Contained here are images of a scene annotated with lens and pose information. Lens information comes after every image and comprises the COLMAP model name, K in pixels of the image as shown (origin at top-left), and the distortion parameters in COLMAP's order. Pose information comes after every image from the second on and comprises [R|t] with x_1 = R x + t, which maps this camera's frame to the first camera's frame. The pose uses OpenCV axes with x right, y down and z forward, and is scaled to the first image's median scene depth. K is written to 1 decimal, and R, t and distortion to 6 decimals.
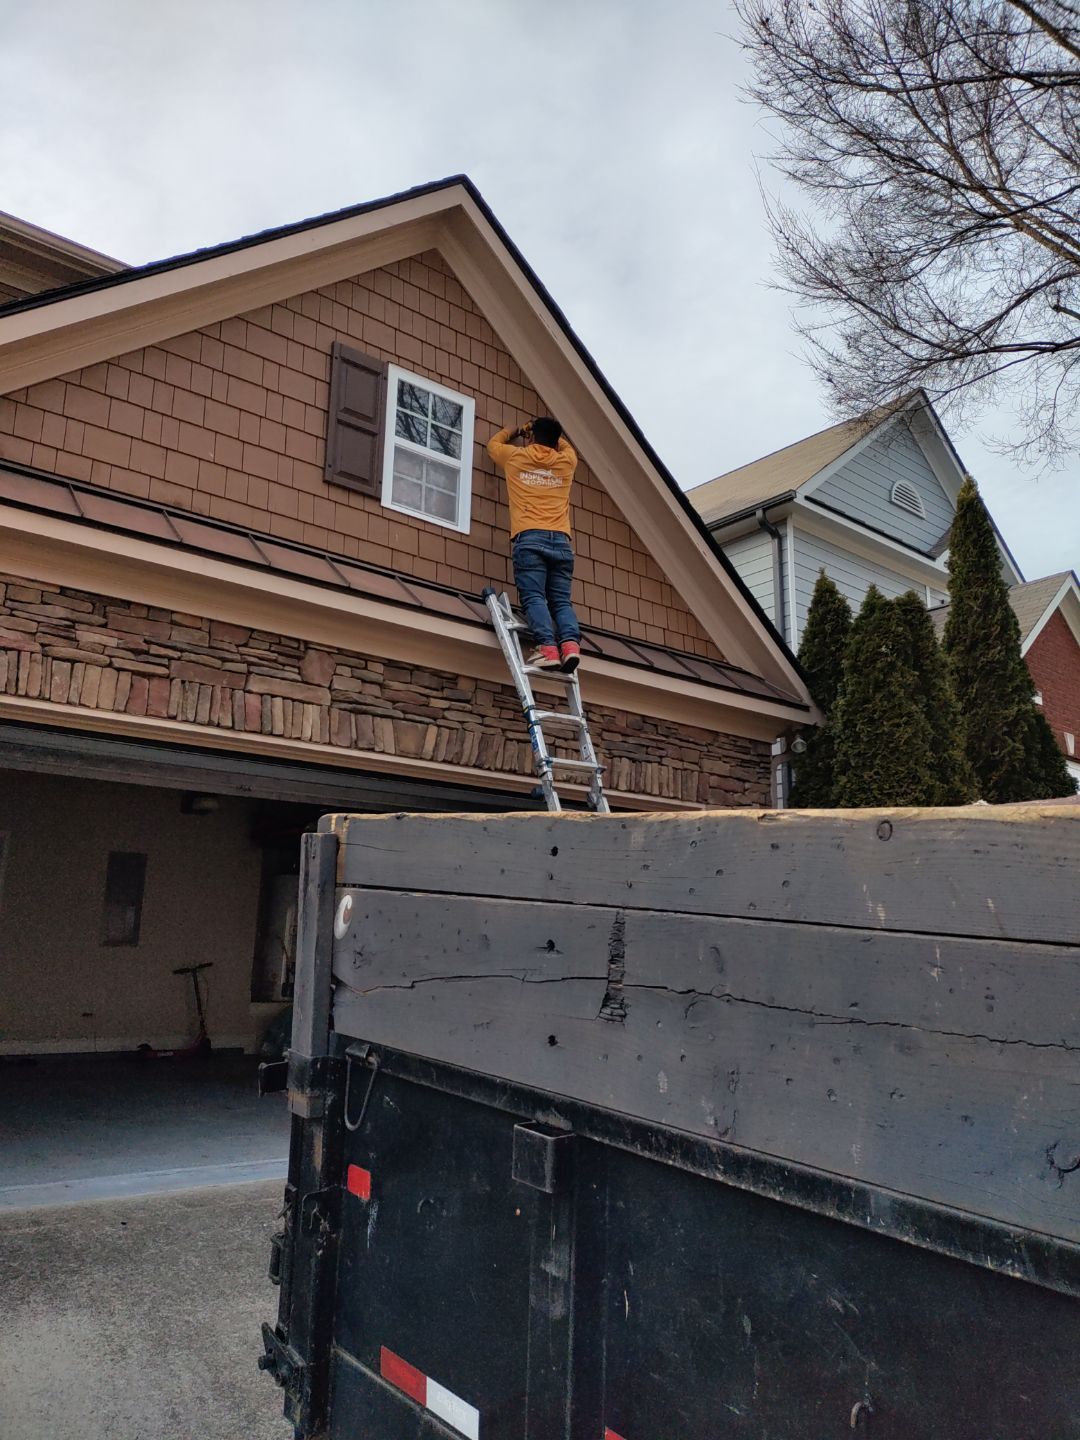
lens RADIAL K [[1049.8, 0, 568.7], [0, 1049.8, 724.8], [0, 0, 1]] dist [0.055404, -0.071887]
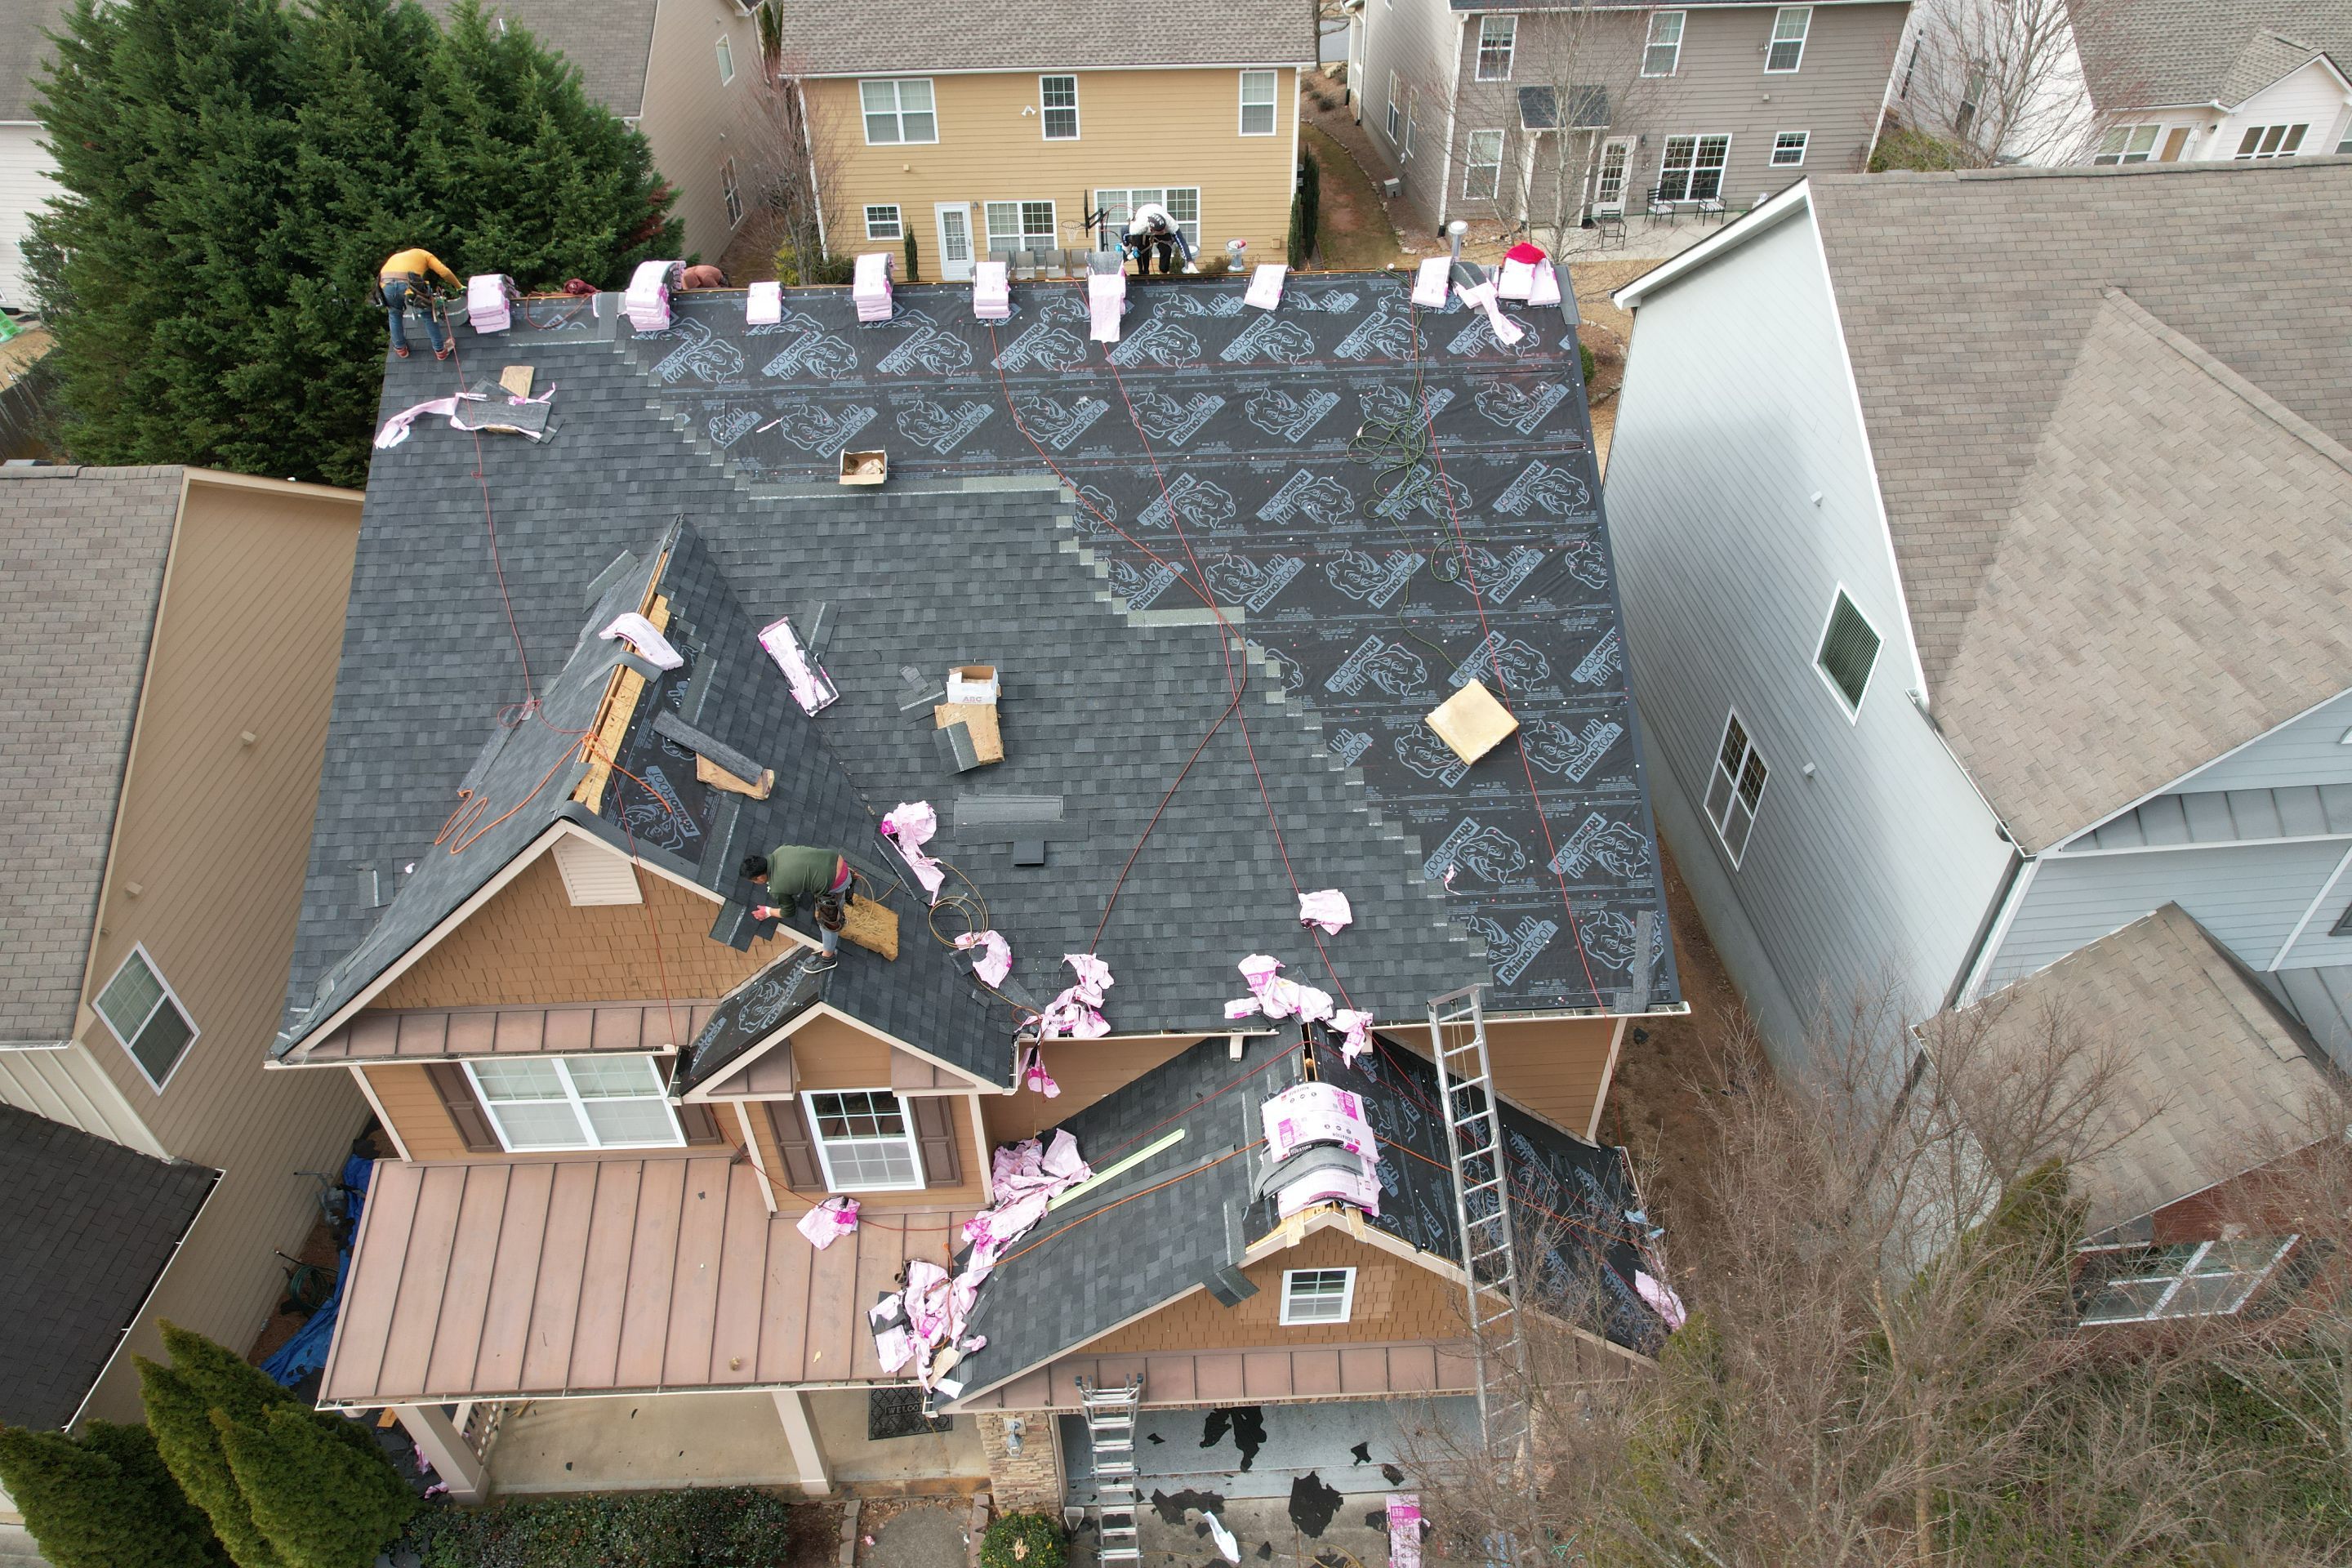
lens RADIAL K [[1516.1, 0, 1186.5], [0, 1516.1, 779.9], [0, 0, 1]] dist [-0.080187, 0.072132]
pose [[0.794268, 0.387738, -0.467757, 0.426865], [0.151301, 0.619402, 0.770357, -2.382640], [0.588426, -0.682642, 0.433306, 0.504636]]
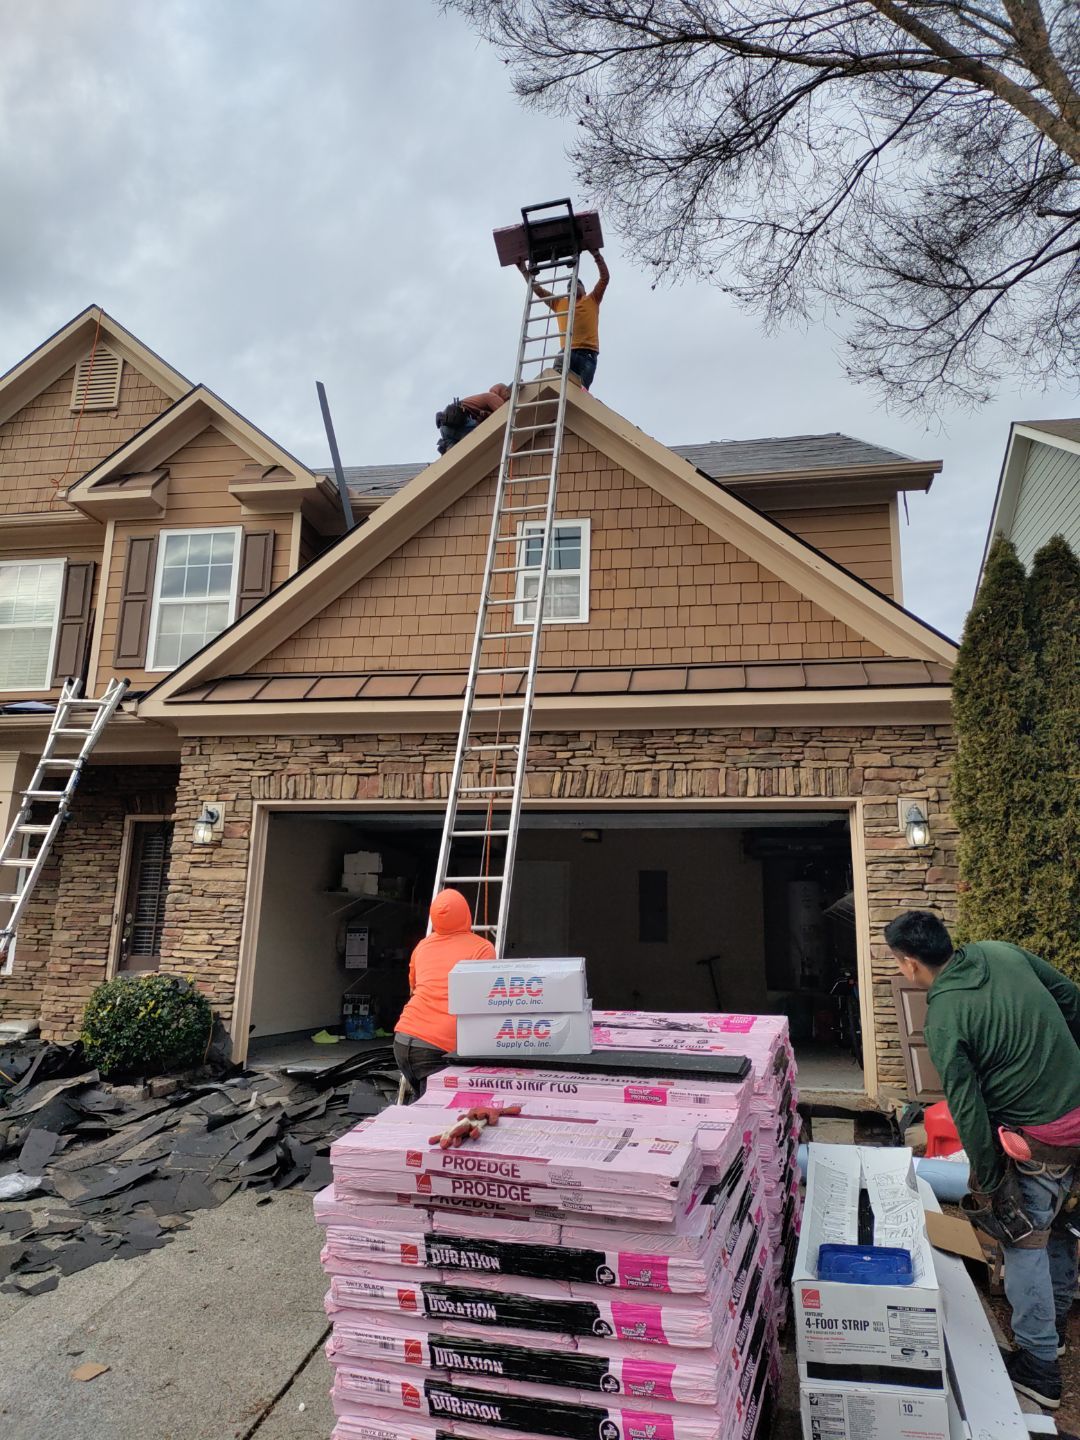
lens RADIAL K [[1049.8, 0, 546.6], [0, 1049.8, 728.1], [0, 0, 1]] dist [0.055404, -0.071887]
pose [[0.646262, -0.164126, -0.745257, 0.878688], [0.159825, 0.984049, -0.078120, 0.048250], [0.746191, -0.068625, 0.662185, 0.078212]]
